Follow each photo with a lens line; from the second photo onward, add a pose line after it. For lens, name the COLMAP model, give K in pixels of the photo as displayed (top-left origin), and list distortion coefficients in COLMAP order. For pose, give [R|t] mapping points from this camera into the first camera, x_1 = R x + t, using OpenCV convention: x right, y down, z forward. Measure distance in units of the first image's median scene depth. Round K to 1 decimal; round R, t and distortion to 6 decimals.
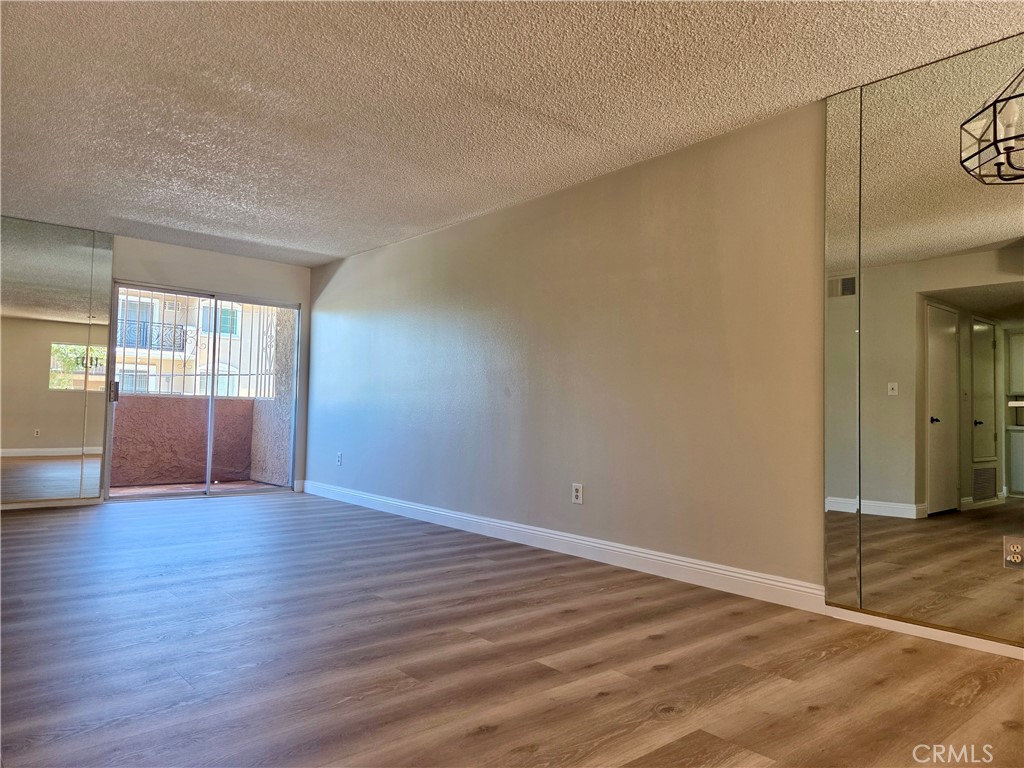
lens RADIAL K [[681.8, 0, 507.1], [0, 681.8, 384.8], [0, 0, 1]] dist [0.046410, -0.020097]
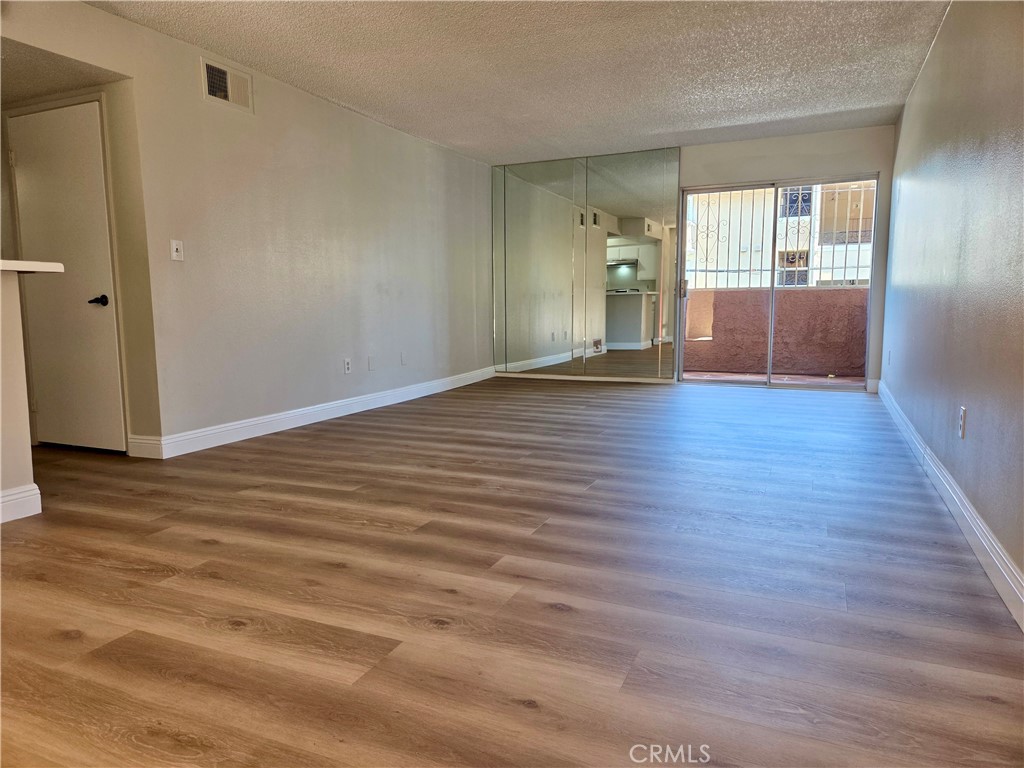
lens RADIAL K [[681.8, 0, 506.0], [0, 681.8, 390.1], [0, 0, 1]] dist [0.046410, -0.020097]
pose [[0.428009, 0.089227, -0.899359, 0.874294], [0.059062, 0.990226, 0.126349, 0.039042], [0.901843, -0.107196, 0.418556, 0.588756]]
